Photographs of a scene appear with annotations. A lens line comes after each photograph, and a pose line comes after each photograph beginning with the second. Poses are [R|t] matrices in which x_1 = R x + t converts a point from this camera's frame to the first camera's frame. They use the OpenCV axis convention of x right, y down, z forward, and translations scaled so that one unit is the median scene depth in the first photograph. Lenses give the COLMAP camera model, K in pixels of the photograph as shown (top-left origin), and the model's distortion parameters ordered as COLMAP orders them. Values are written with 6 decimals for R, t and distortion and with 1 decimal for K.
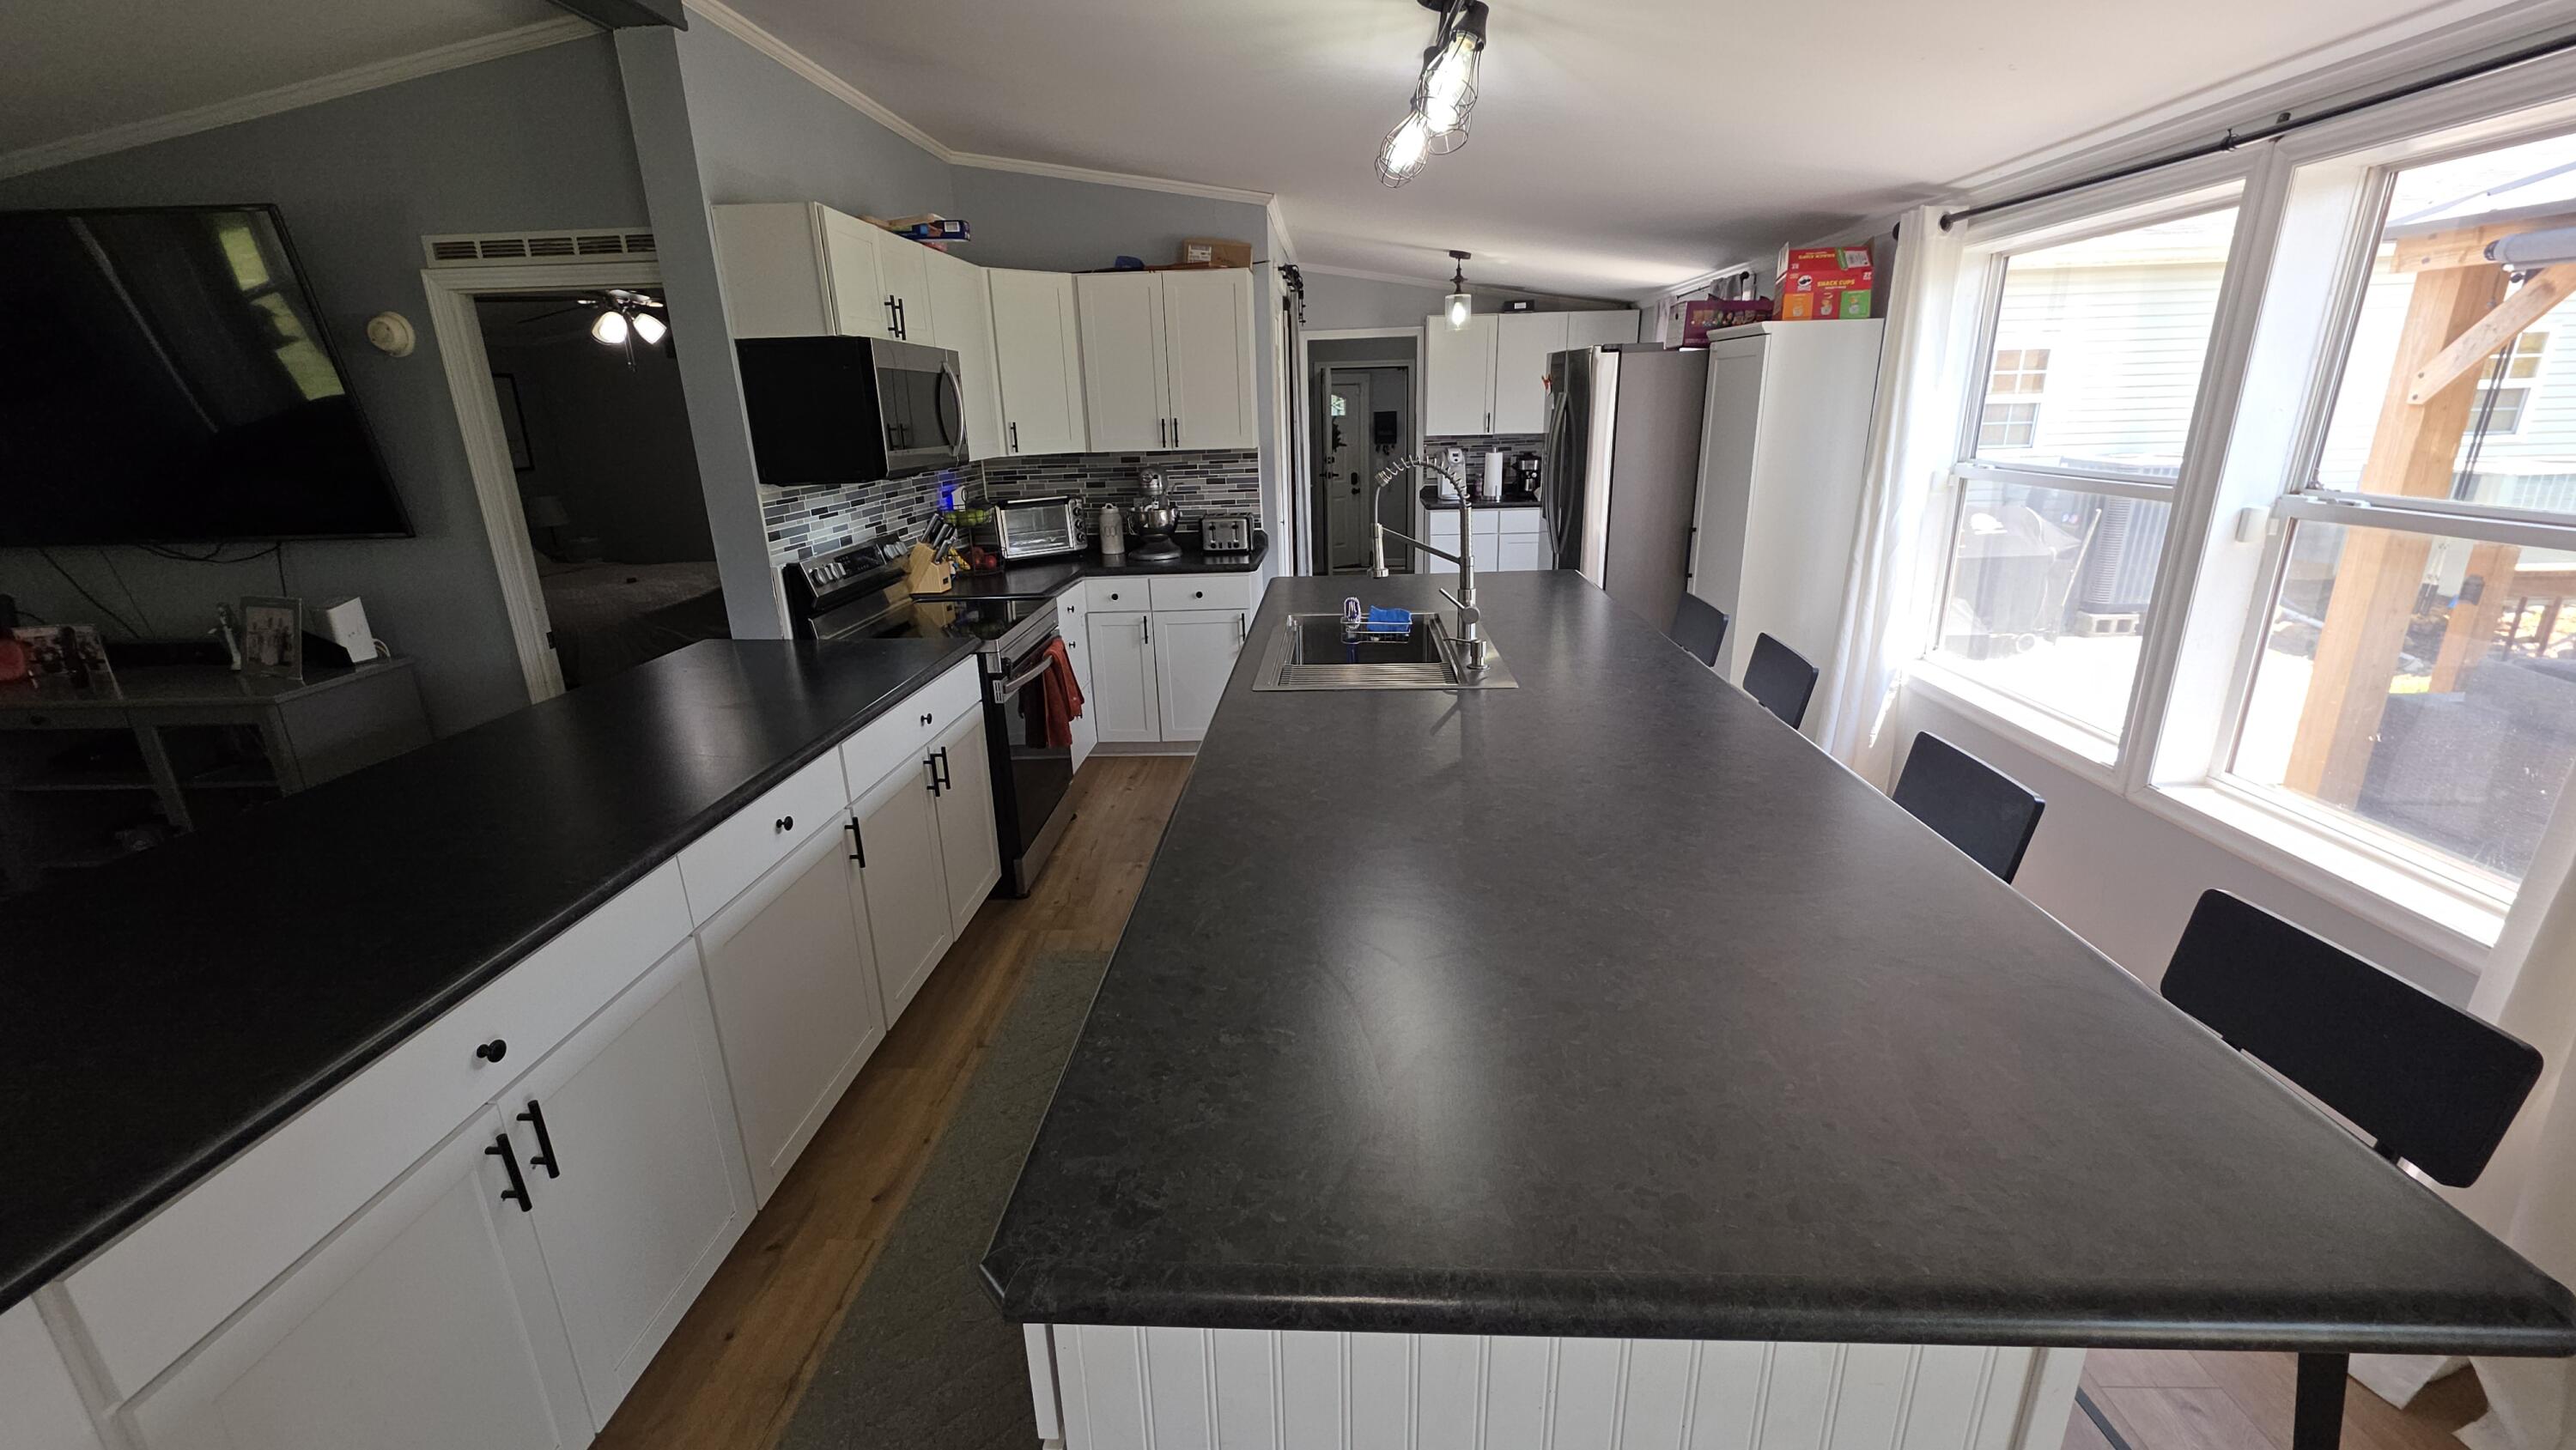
lens RADIAL K [[1026.7, 0, 1291.1], [0, 1026.7, 719.6], [0, 0, 1]] dist [0.004128, -0.000583]
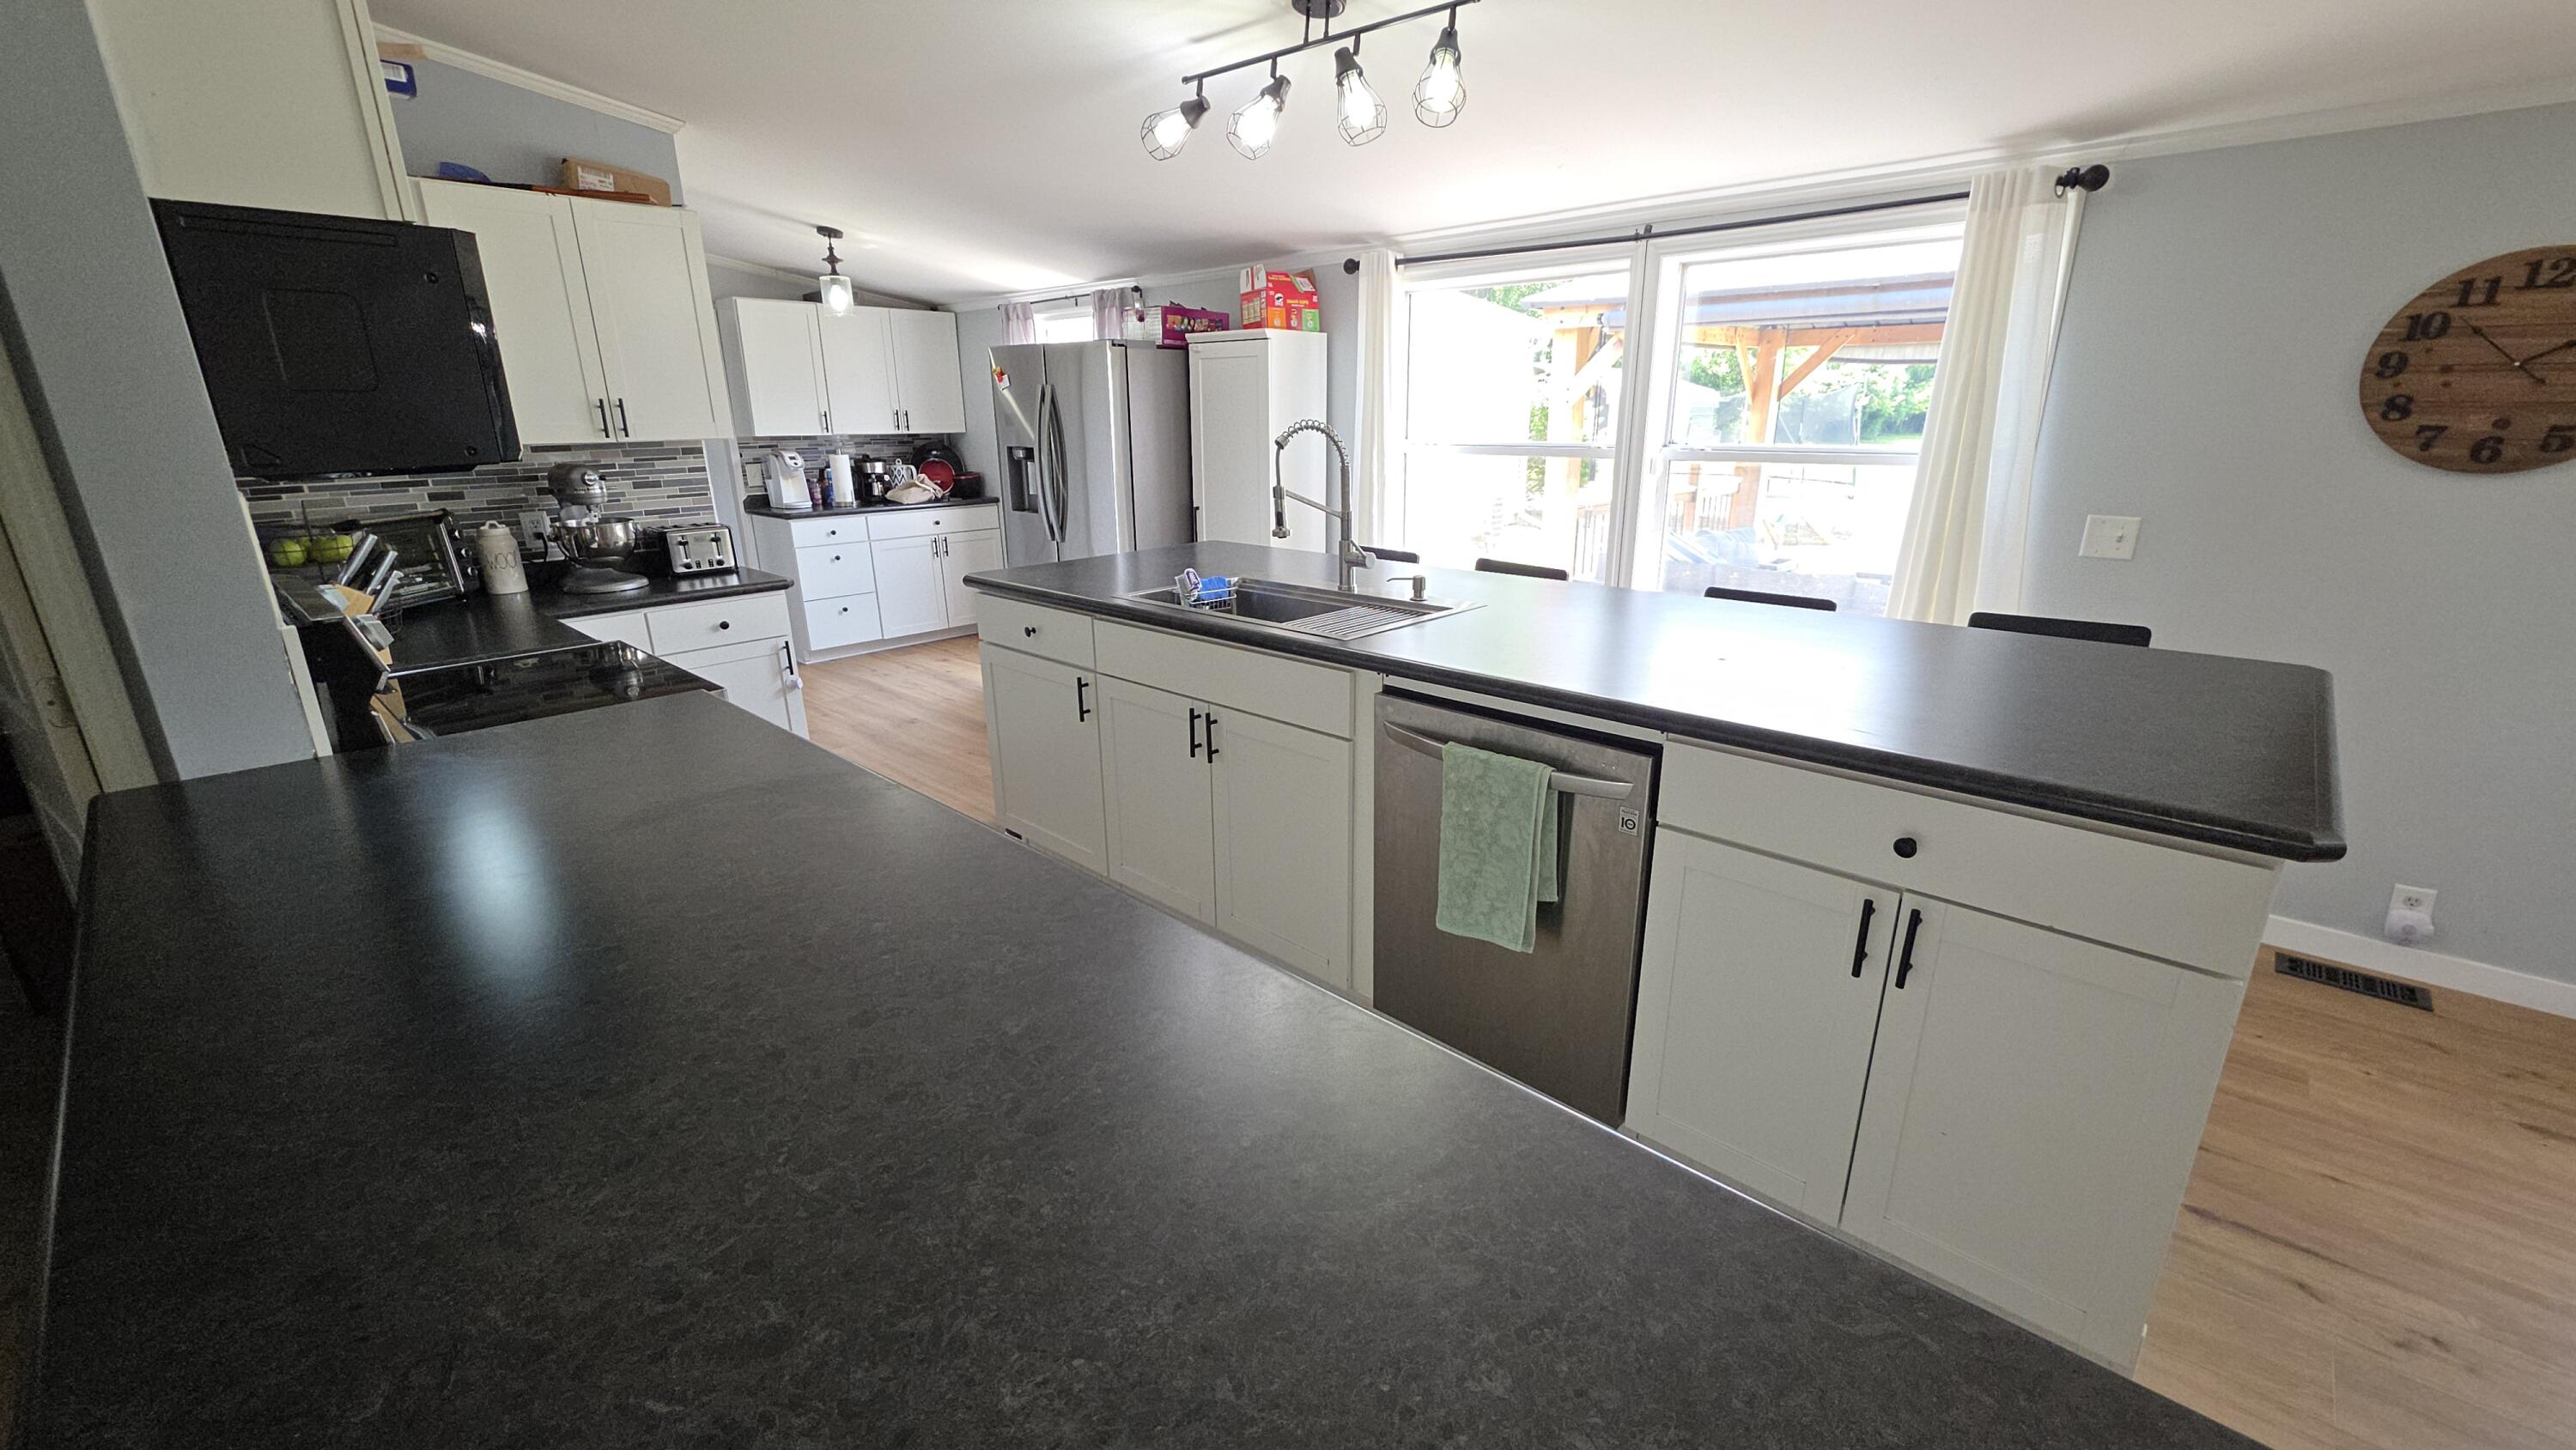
lens RADIAL K [[1026.7, 0, 1289.6], [0, 1026.7, 720.4], [0, 0, 1]] dist [0.004128, -0.000583]
pose [[0.649007, -0.201136, 0.733713, -0.496440], [0.214886, 0.973613, 0.076823, -0.024086], [-0.729804, 0.107806, 0.675103, 0.211561]]
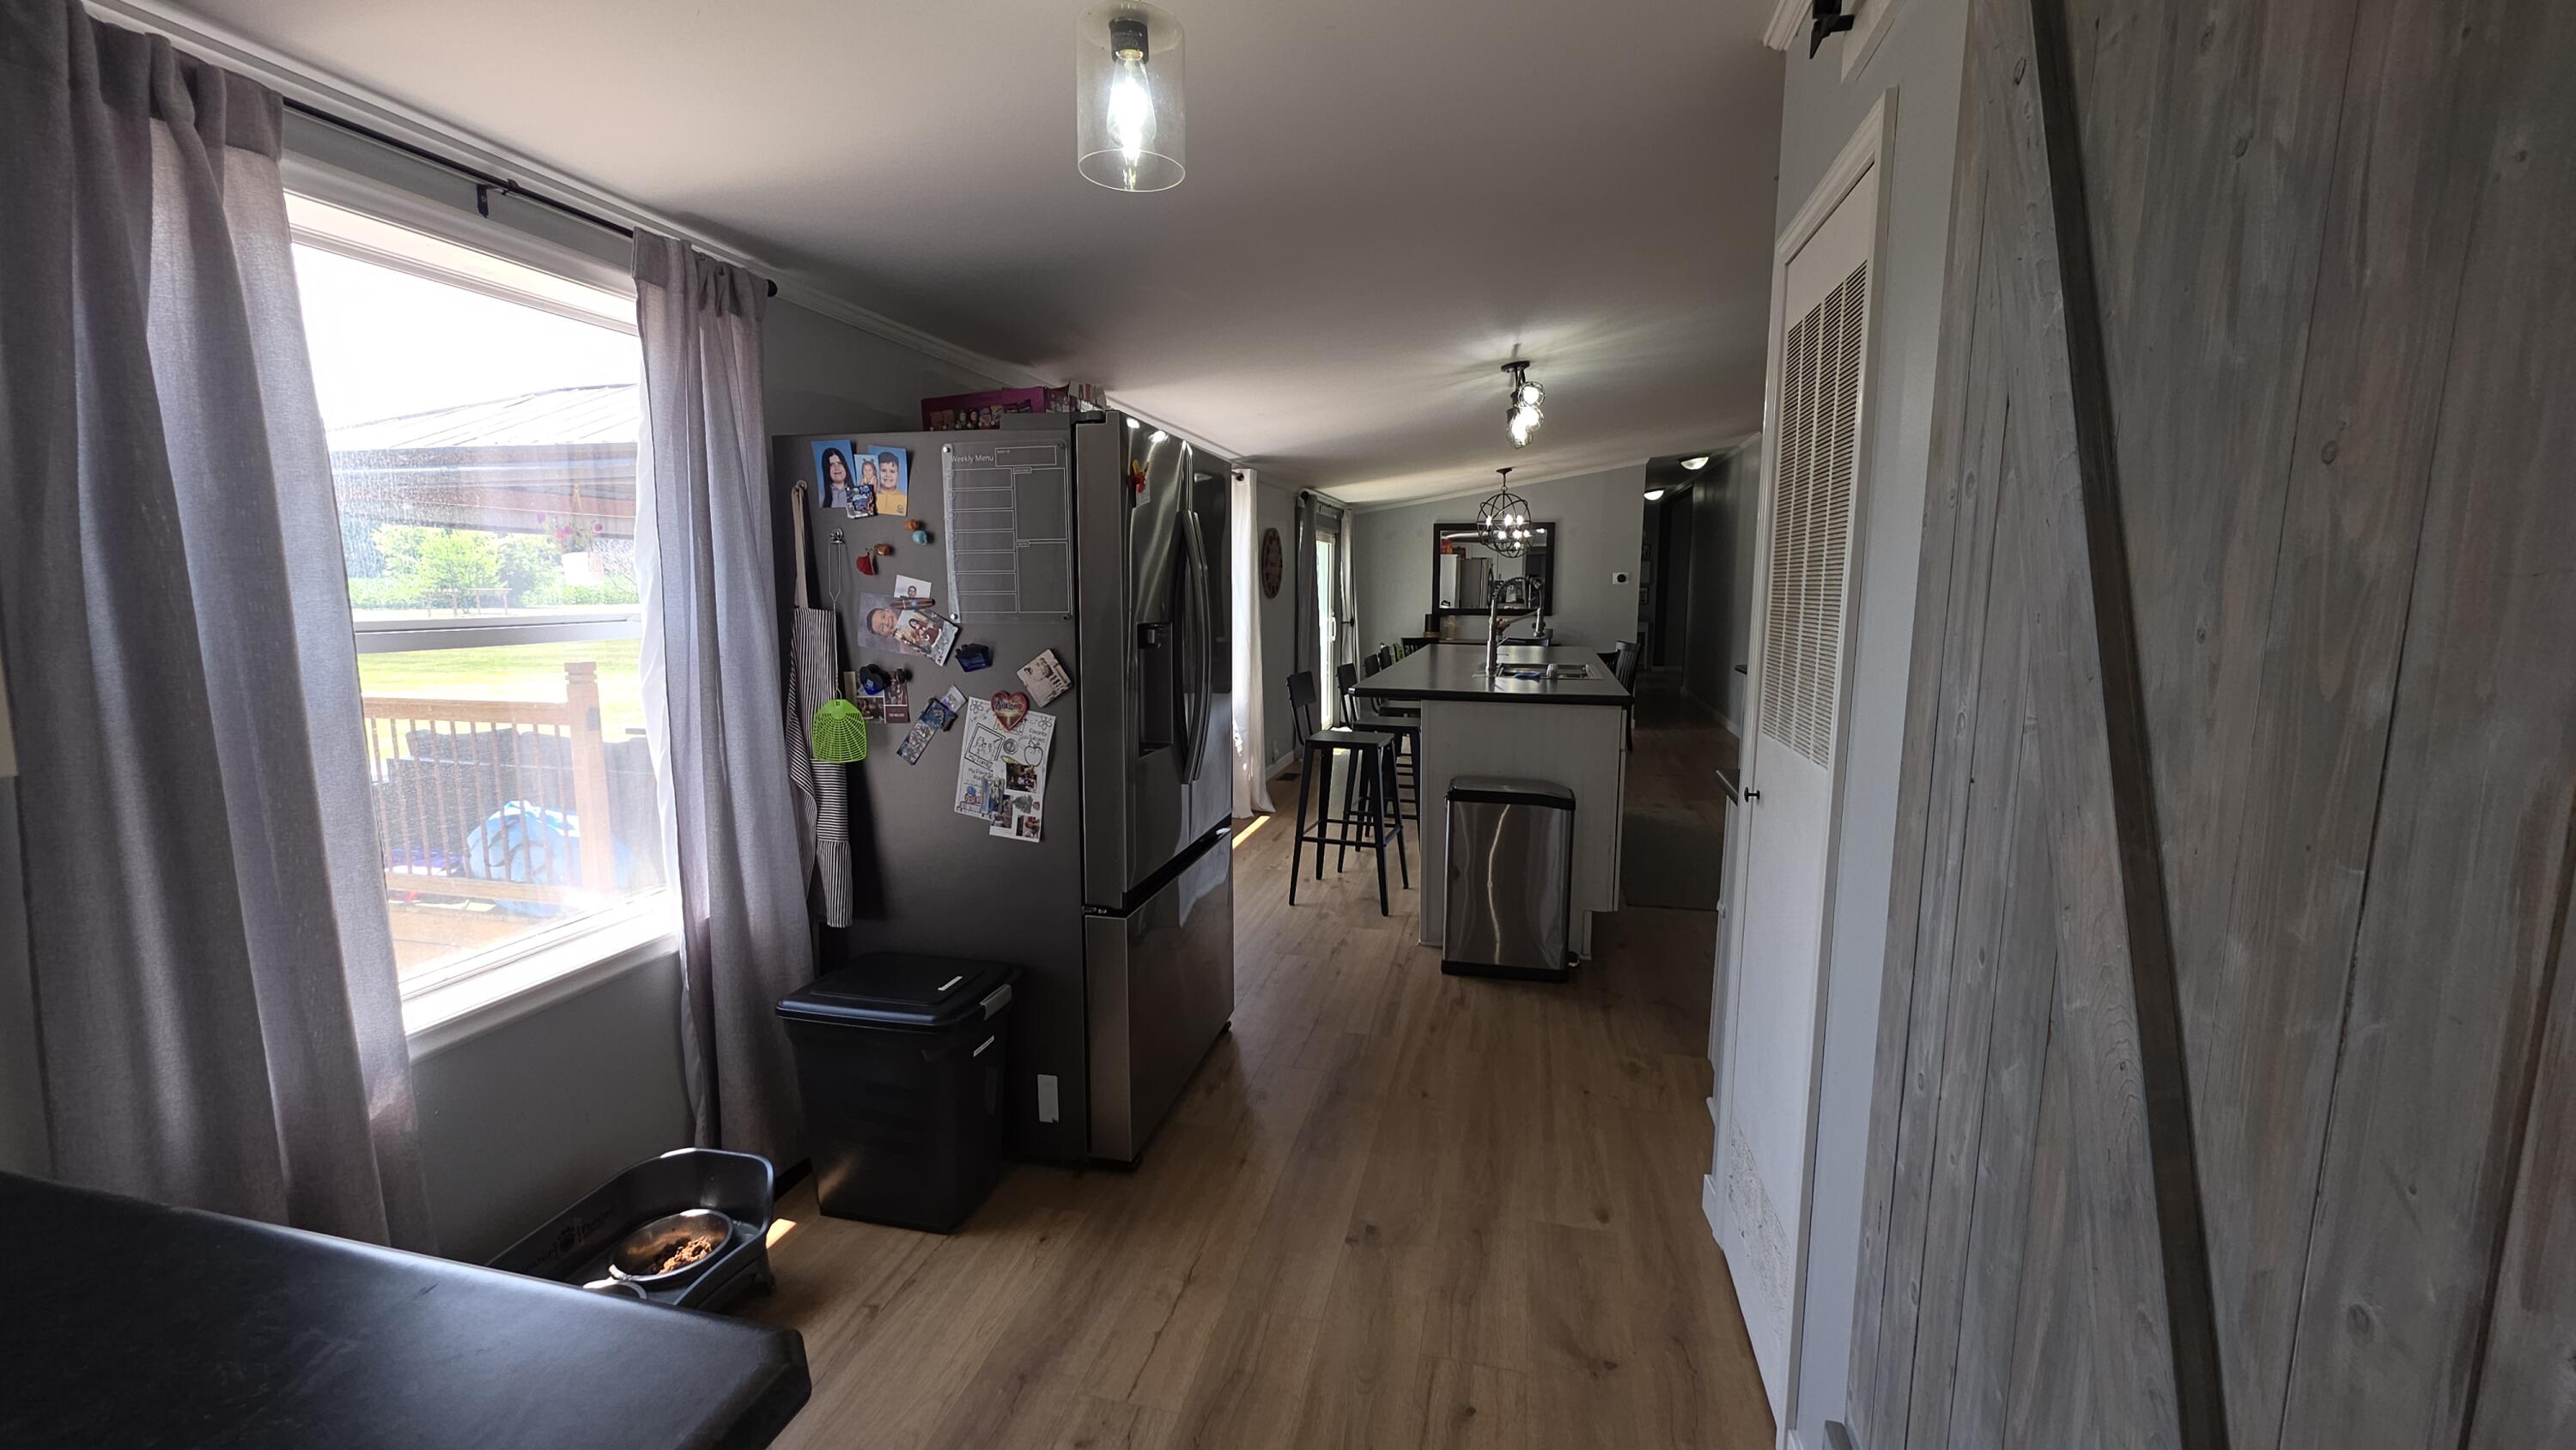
lens RADIAL K [[1026.7, 0, 1286.1], [0, 1026.7, 733.3], [0, 0, 1]] dist [0.004128, -0.000583]
pose [[-0.982489, -0.000499, 0.186322, 0.130630], [0.078911, 0.904771, 0.418525, -0.557877], [-0.168787, 0.425899, -0.888887, 1.962435]]
